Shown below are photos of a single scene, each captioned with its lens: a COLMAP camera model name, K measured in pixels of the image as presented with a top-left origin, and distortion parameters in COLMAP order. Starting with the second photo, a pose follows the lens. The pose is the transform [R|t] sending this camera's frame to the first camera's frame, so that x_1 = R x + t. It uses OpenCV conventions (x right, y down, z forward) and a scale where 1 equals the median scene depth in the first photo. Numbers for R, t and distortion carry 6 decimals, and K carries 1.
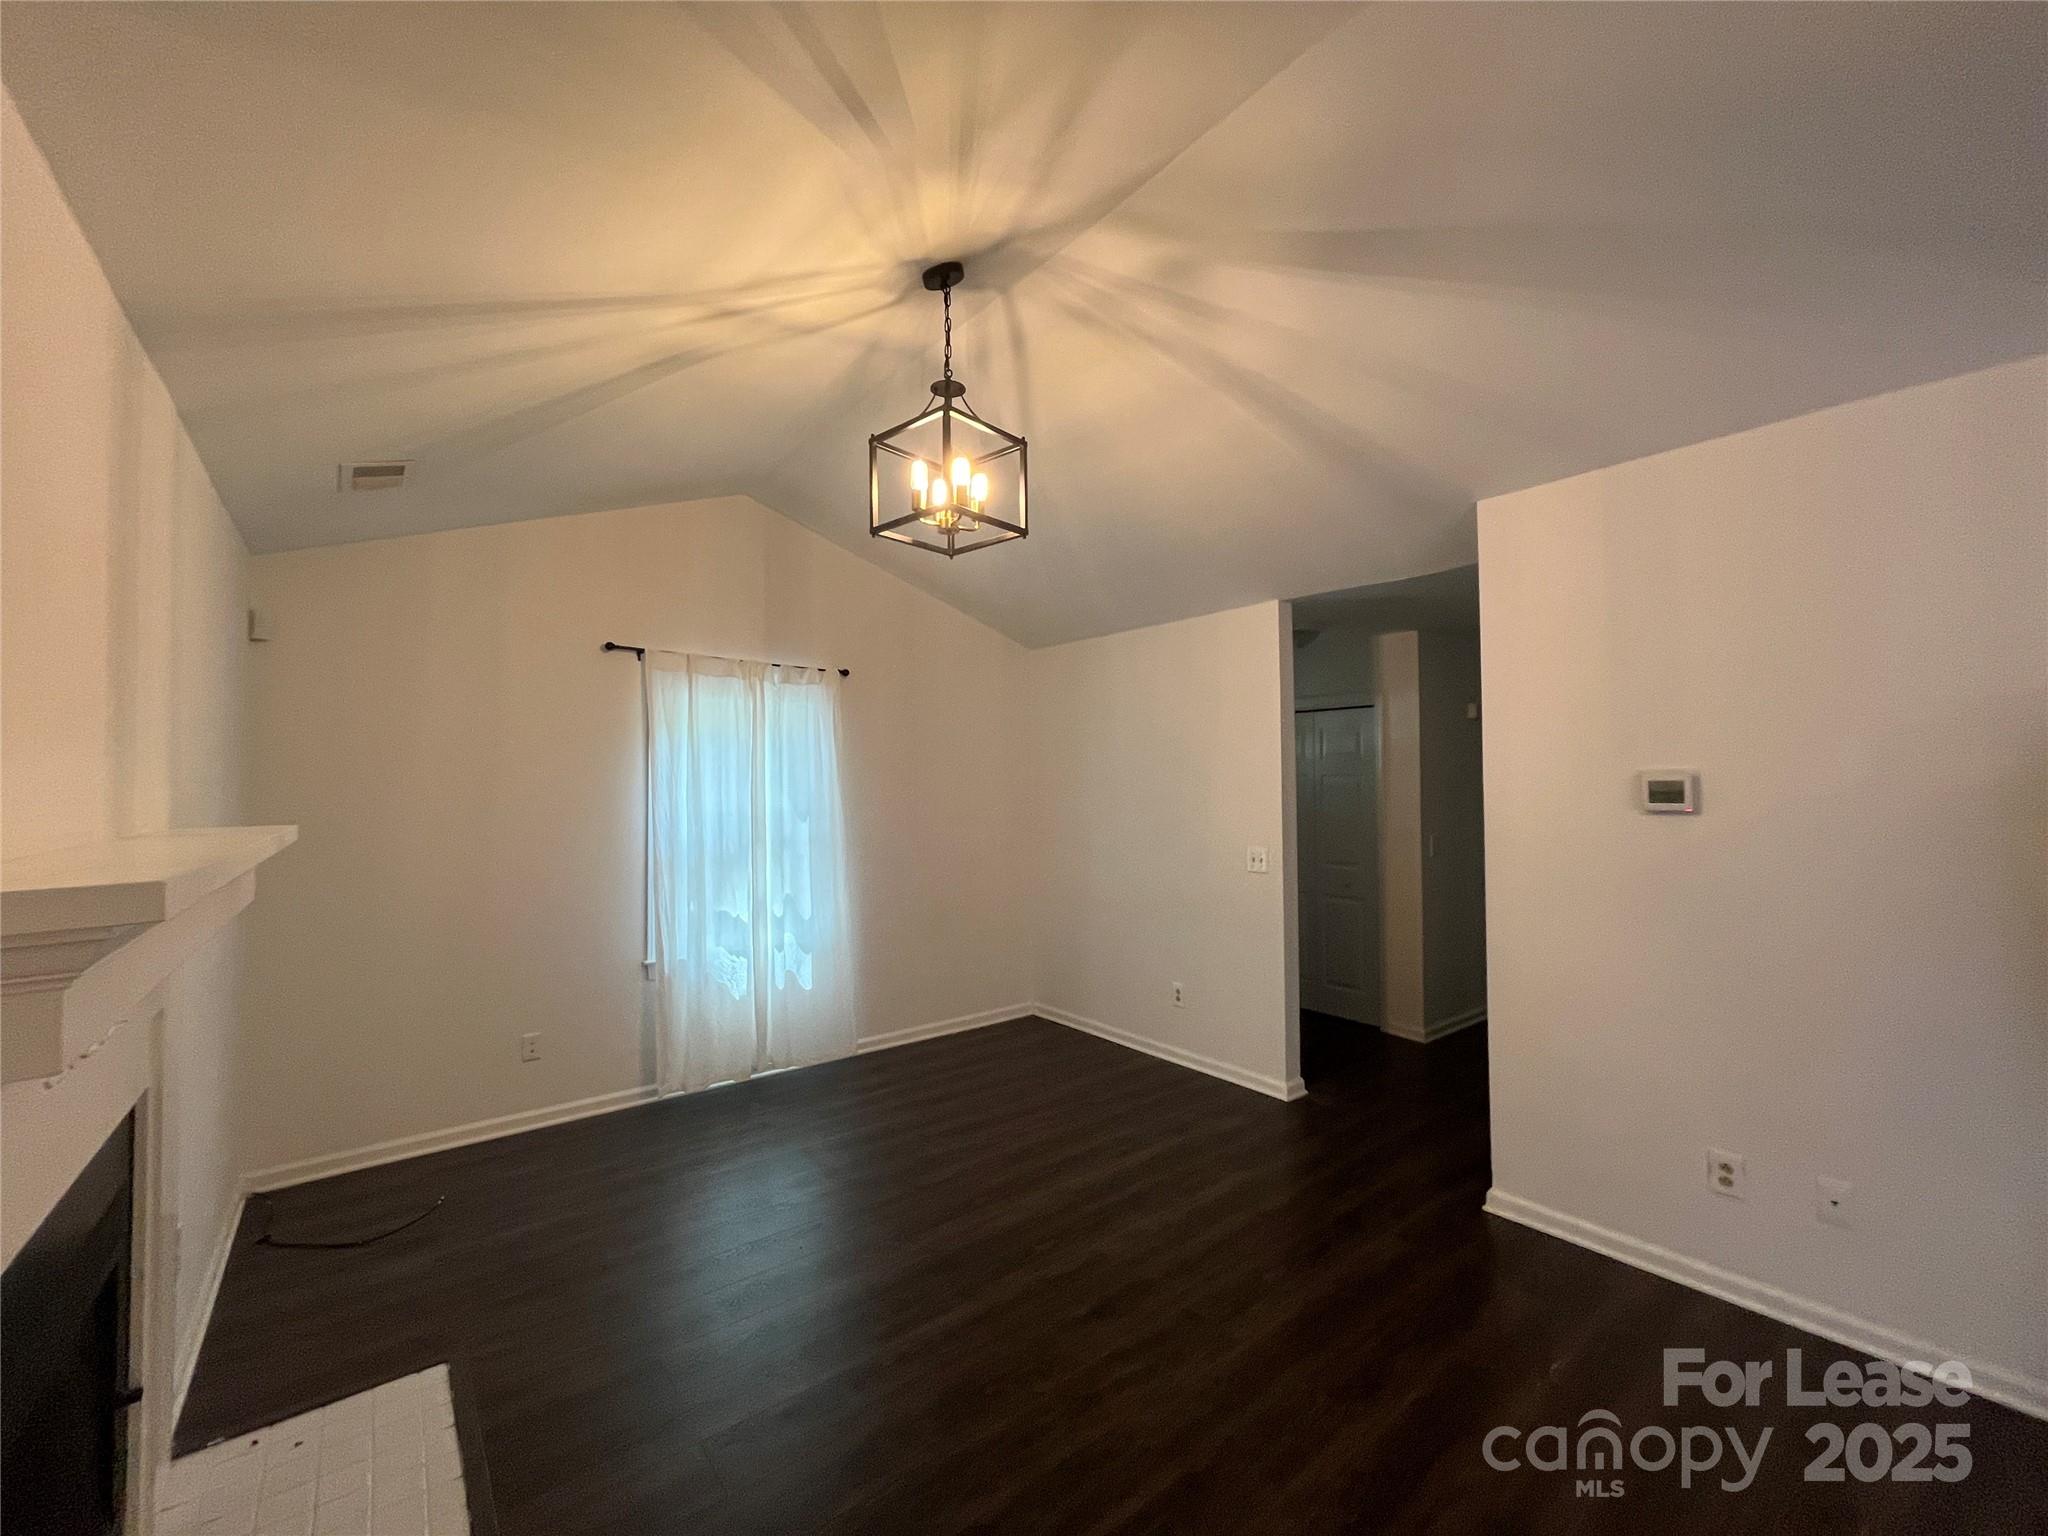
lens RADIAL K [[832.5, 0, 1019.9], [0, 832.5, 761.0], [0, 0, 1]] dist [0.000788, -0.000235]
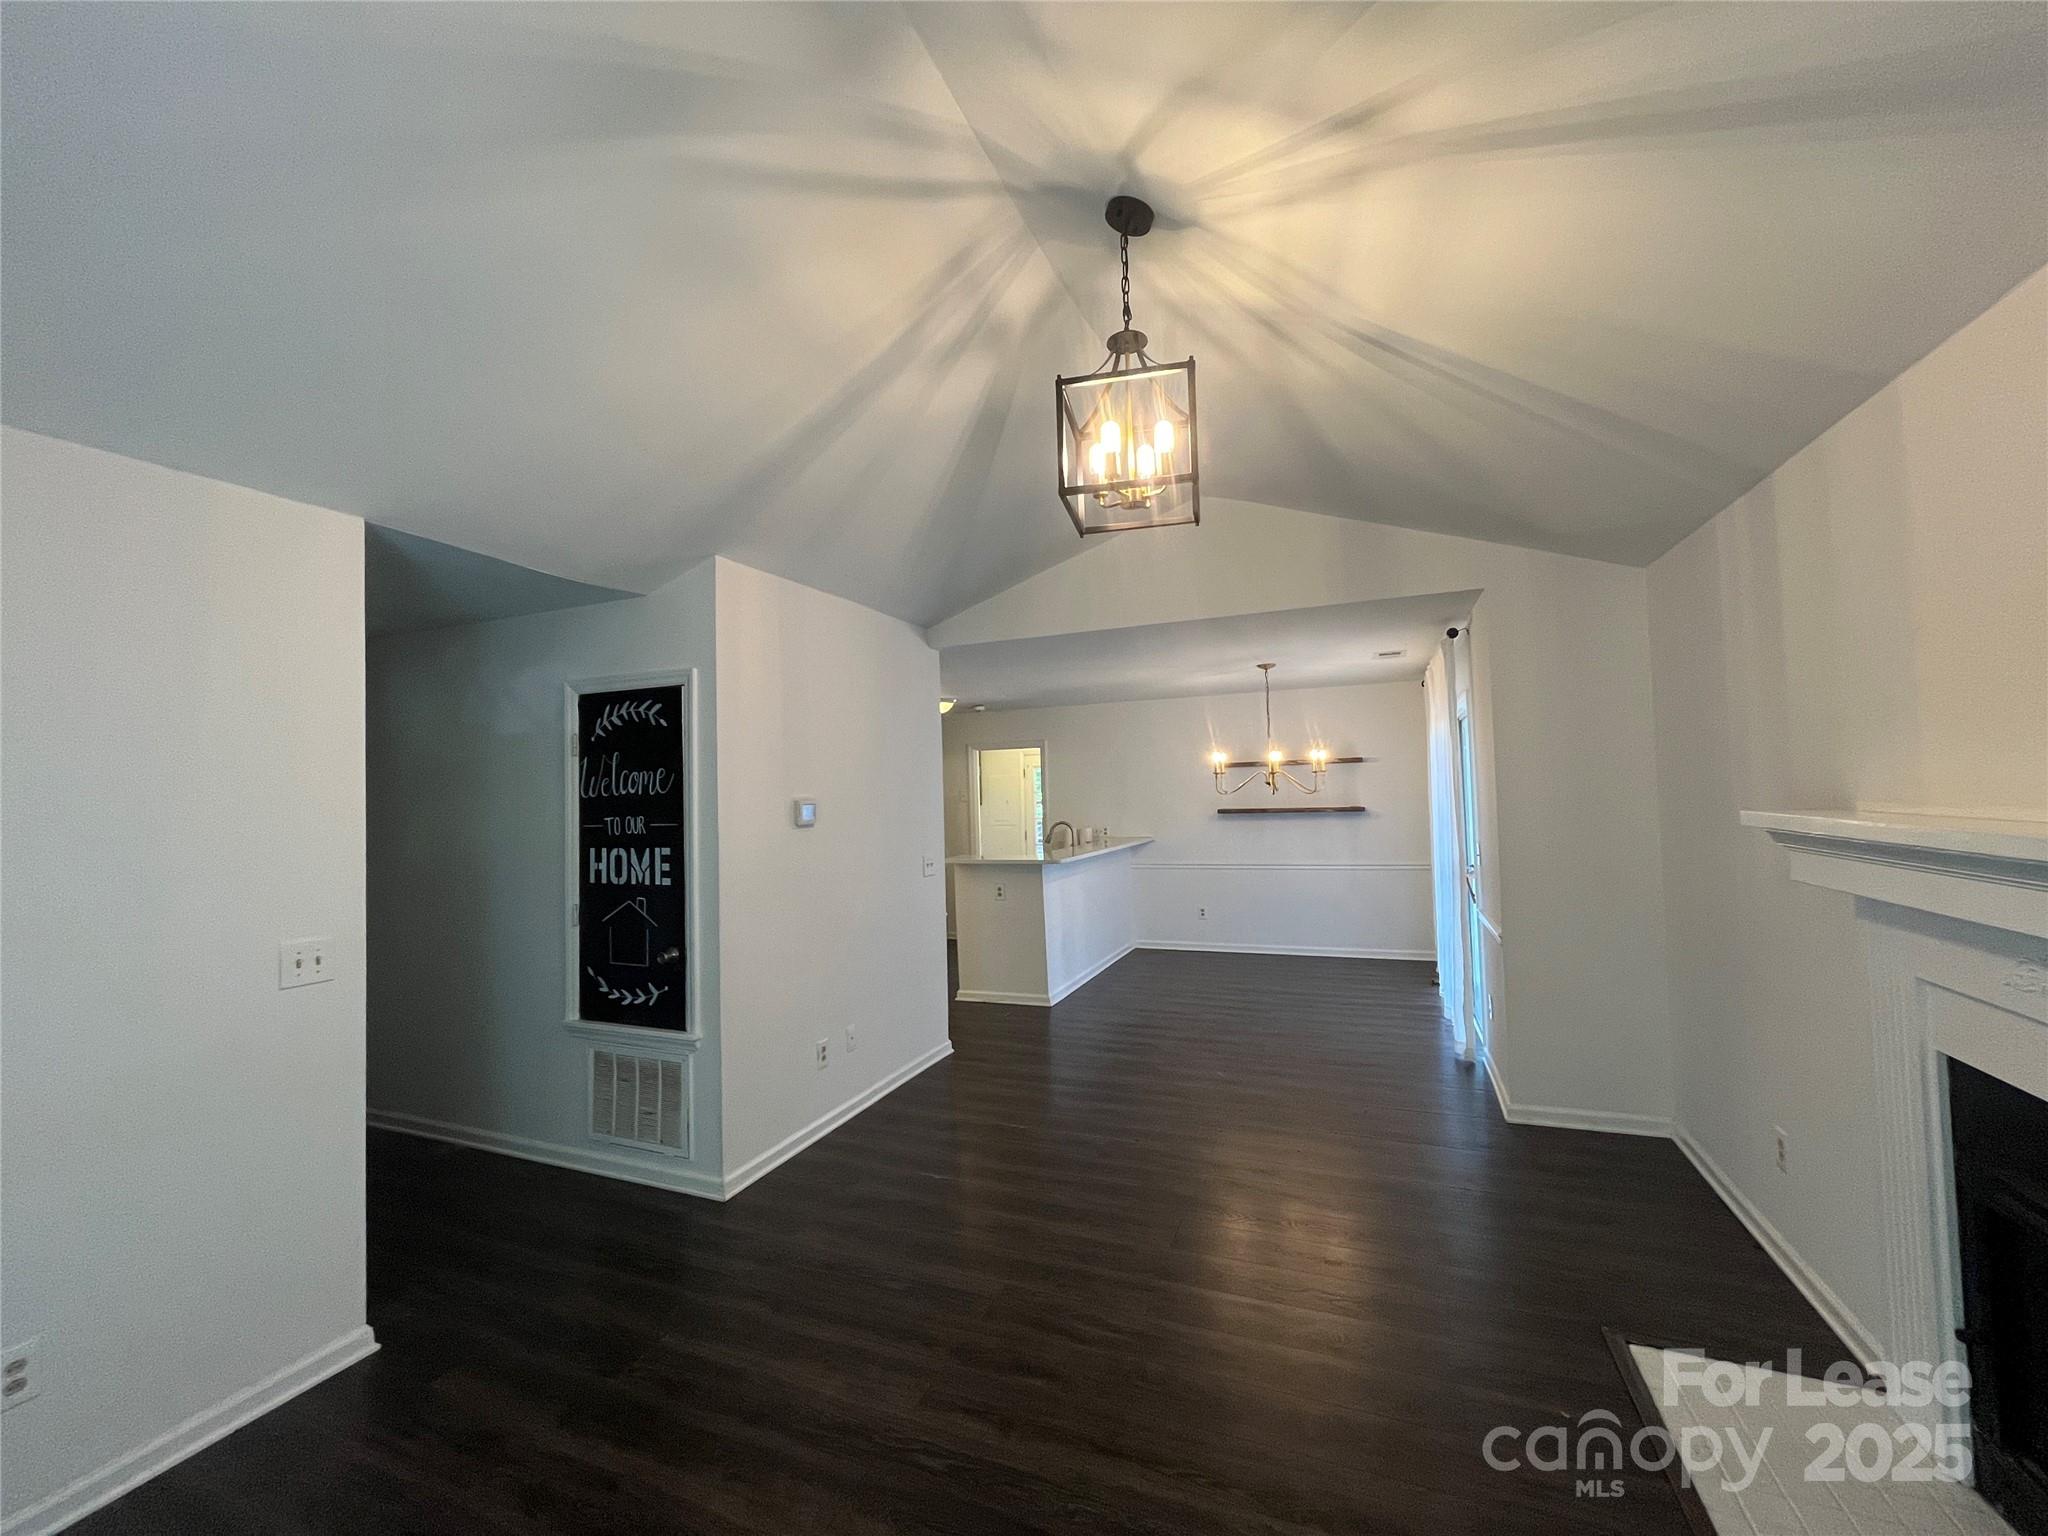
lens RADIAL K [[832.5, 0, 1019.9], [0, 832.5, 761.0], [0, 0, 1]] dist [0.000788, -0.000235]
pose [[-0.489082, 0.050563, 0.870771, -0.436120], [0.010001, 0.998578, -0.052367, 0.017574], [-0.872181, -0.016903, -0.488892, 0.863702]]
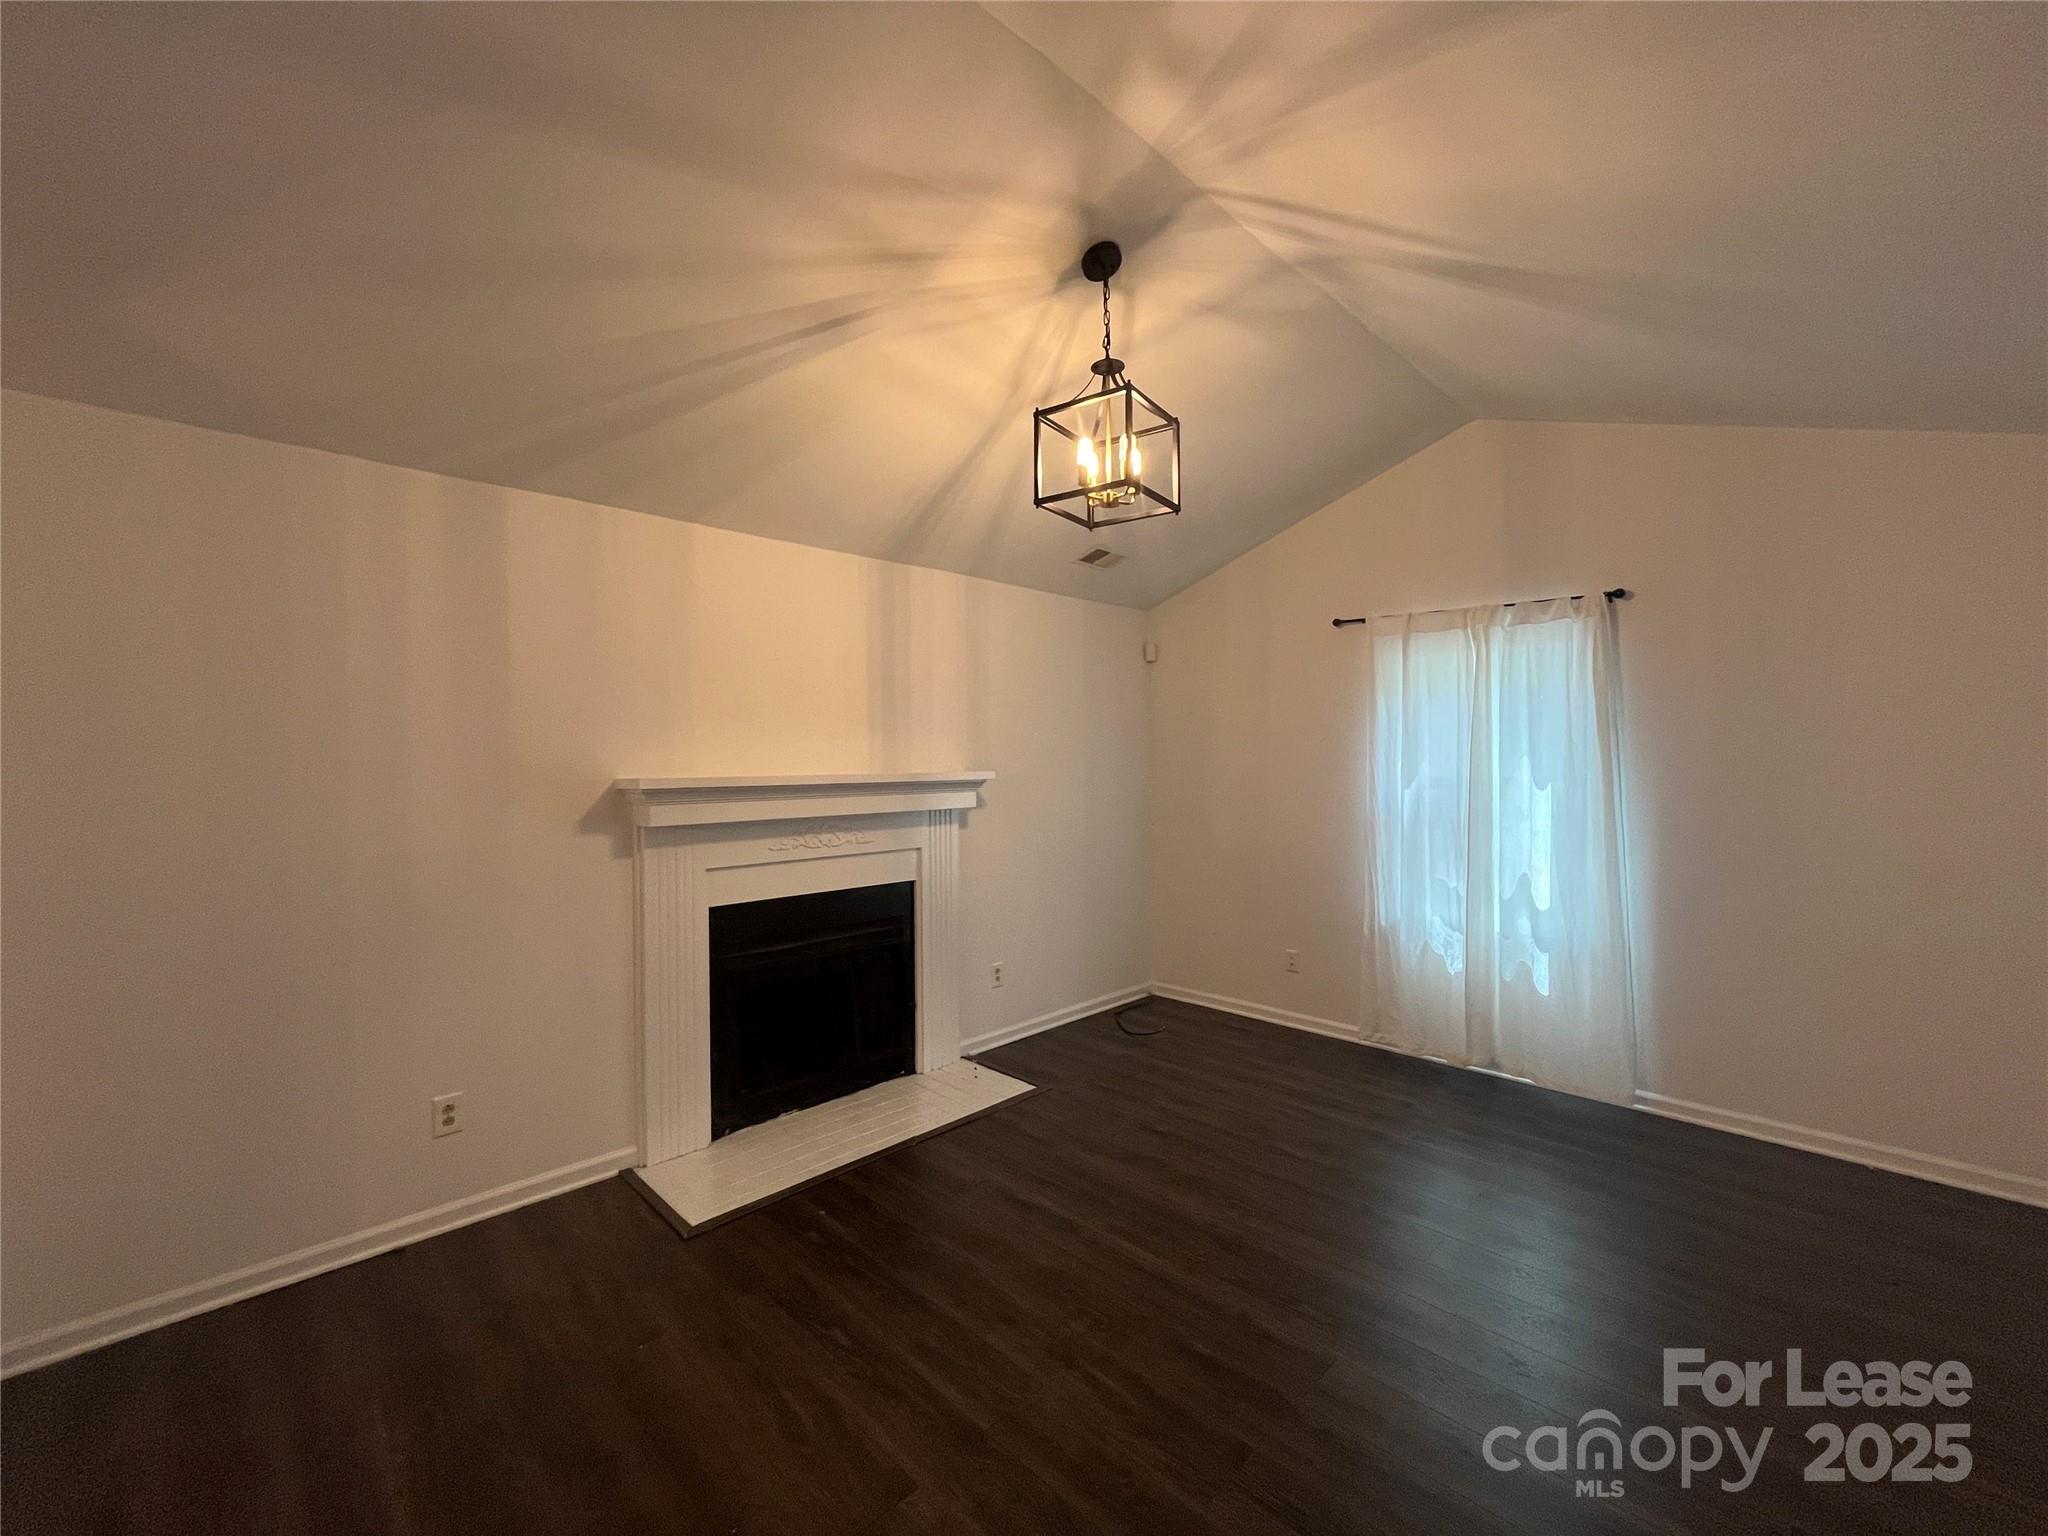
lens RADIAL K [[832.5, 0, 1019.9], [0, 832.5, 761.0], [0, 0, 1]] dist [0.000788, -0.000235]
pose [[0.101094, 0.007611, -0.994848, 0.538167], [0.037581, 0.999228, 0.011463, 0.016774], [0.994167, -0.038546, 0.100730, 0.438112]]
